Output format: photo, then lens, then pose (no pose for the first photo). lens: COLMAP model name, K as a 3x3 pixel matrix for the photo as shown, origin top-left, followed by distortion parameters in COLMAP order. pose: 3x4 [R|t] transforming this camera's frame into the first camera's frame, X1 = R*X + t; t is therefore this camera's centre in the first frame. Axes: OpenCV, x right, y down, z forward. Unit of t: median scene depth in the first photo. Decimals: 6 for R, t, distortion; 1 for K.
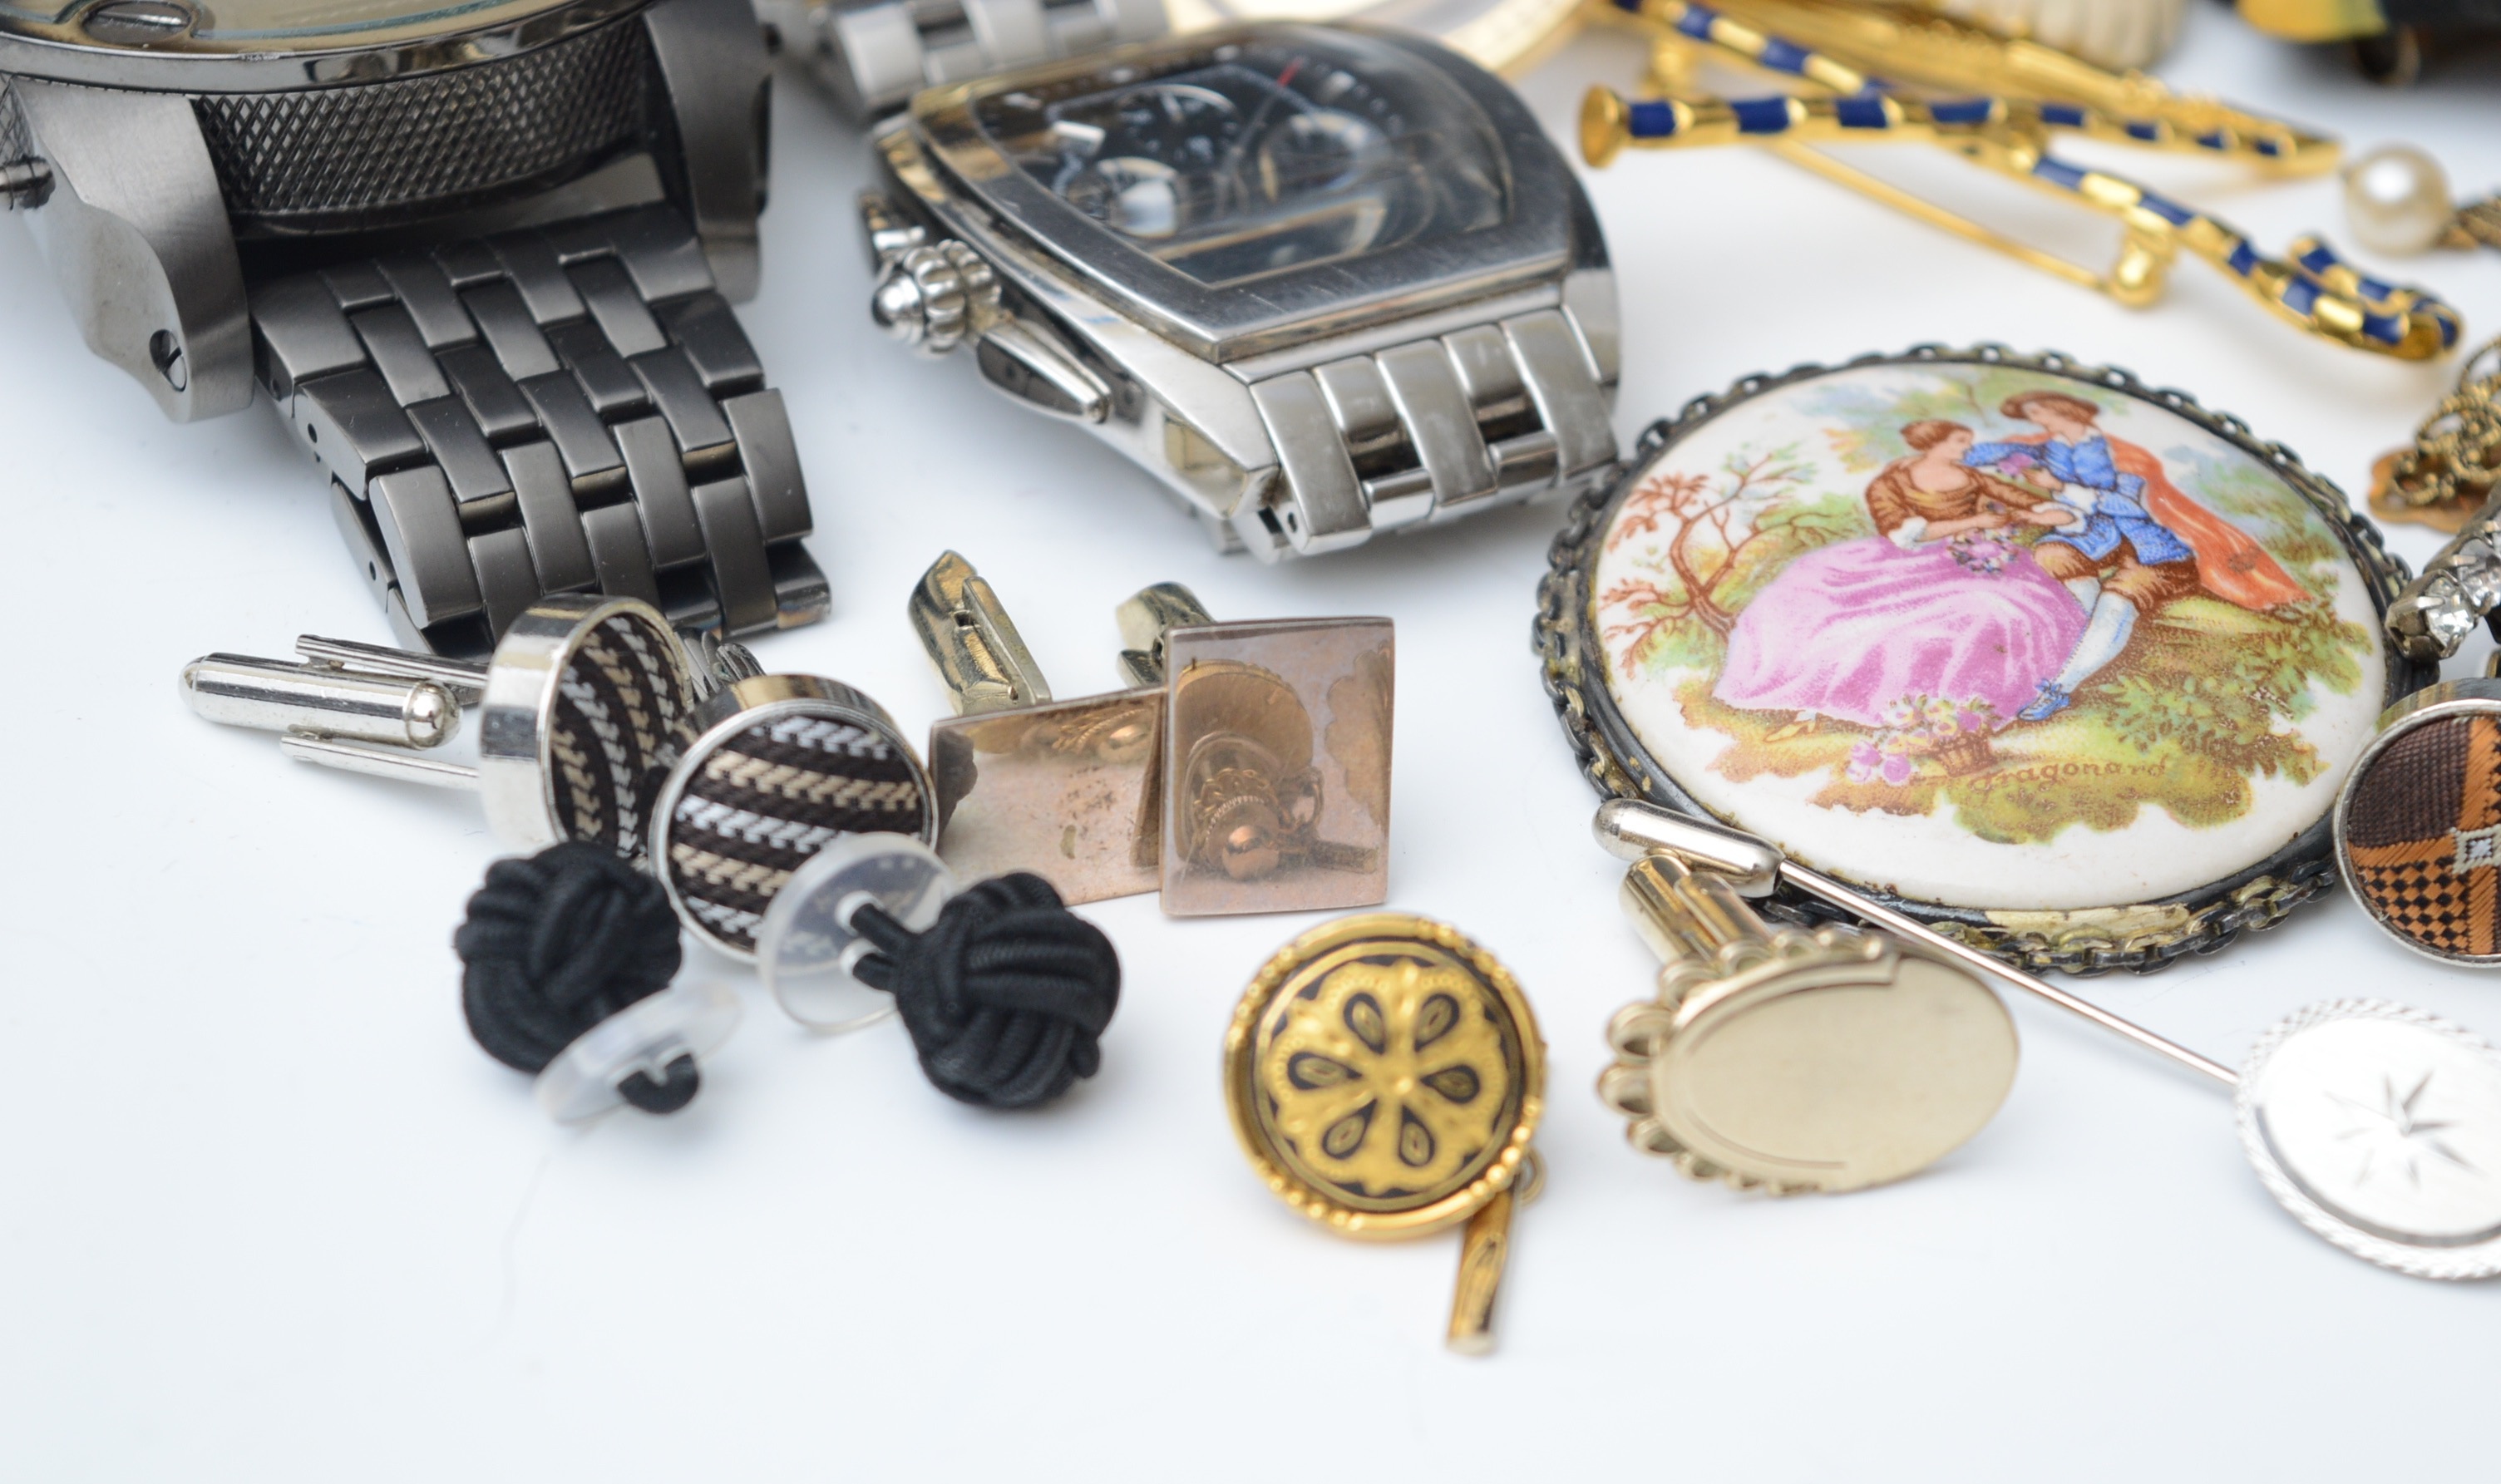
lens RADIAL K [[5652.0, 0, 1250.5], [0, 5652.0, 742.0], [0, 0, 1]] dist [0.046822, 0.378388]
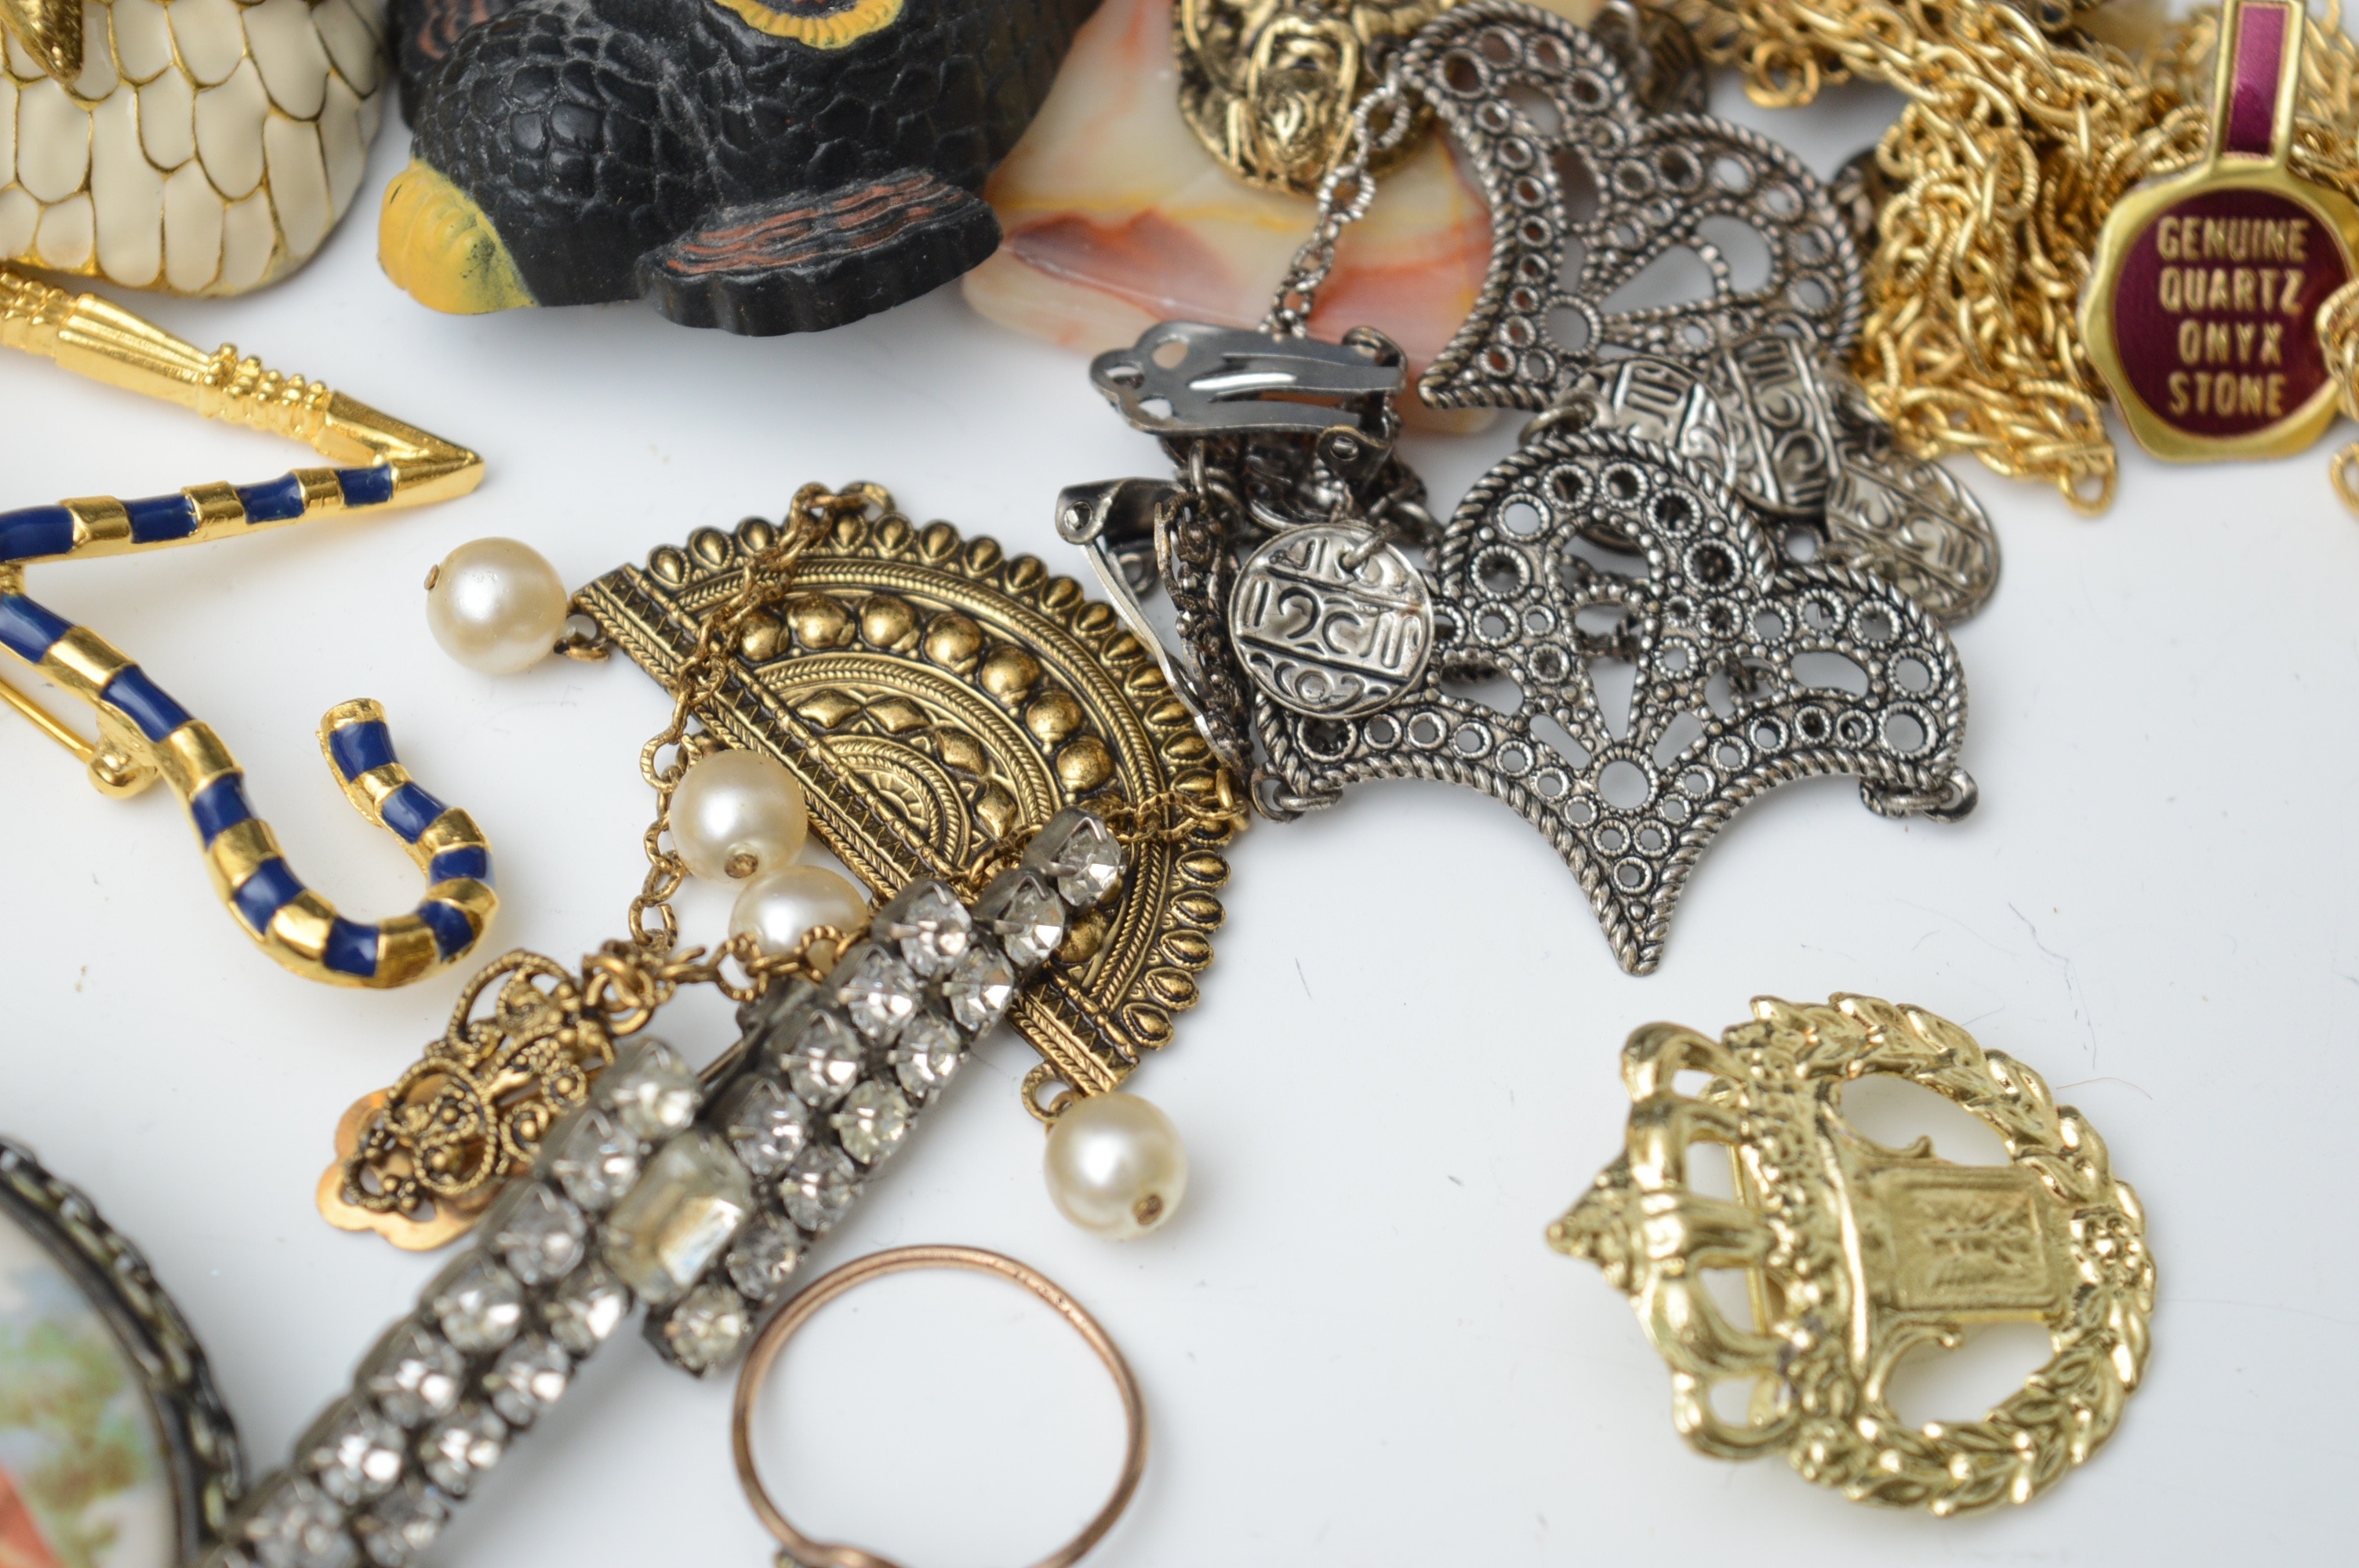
lens RADIAL K [[5324.9, 0, 1152.1], [0, 5324.9, 779.4], [0, 0, 1]] dist [0.039884, 0.218634]
pose [[0.999853, 0.011238, 0.012984, 0.334872], [-0.015469, 0.917719, 0.396929, -0.433868], [-0.007455, -0.397071, 0.917758, 0.374332]]
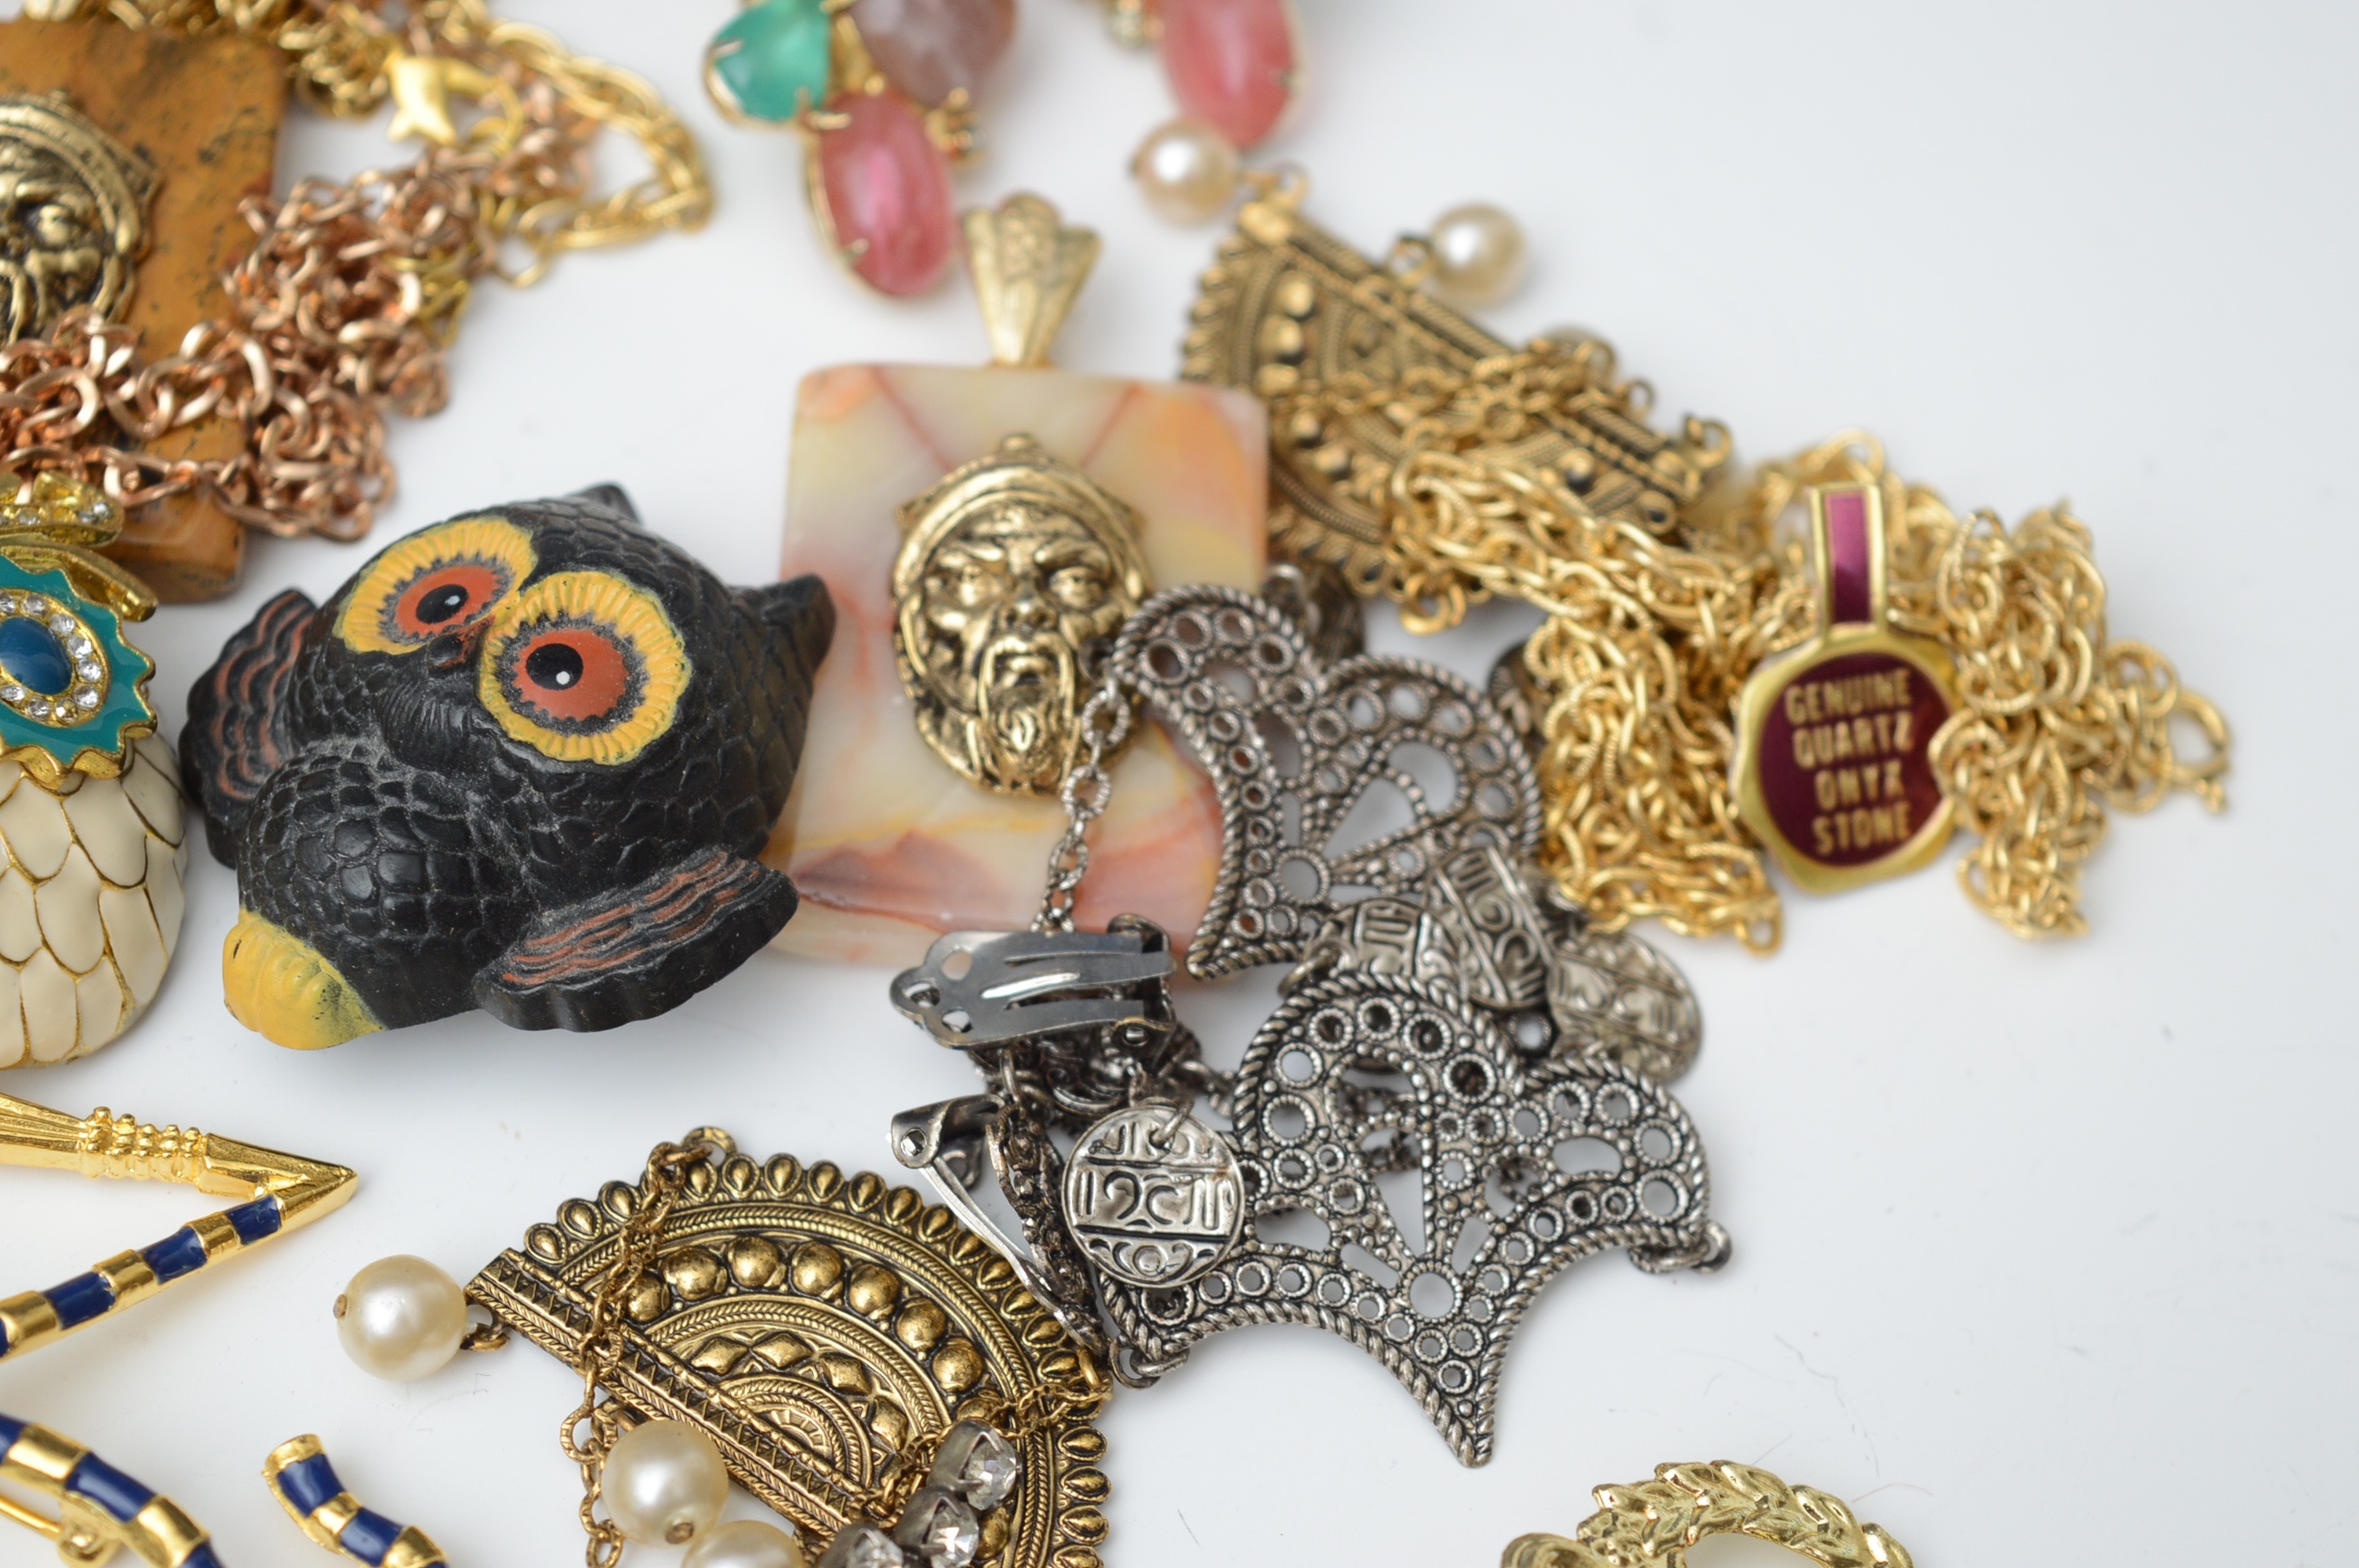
lens RADIAL K [[4707.9, 0, 1179.5], [0, 4707.9, 784.0], [0, 0, 1]] dist [0.026711, 0.163983]
pose [[0.977764, -0.152465, 0.143983, 0.267909], [0.078773, 0.903341, 0.421627, -0.541374], [-0.194349, -0.400910, 0.895265, 0.445059]]
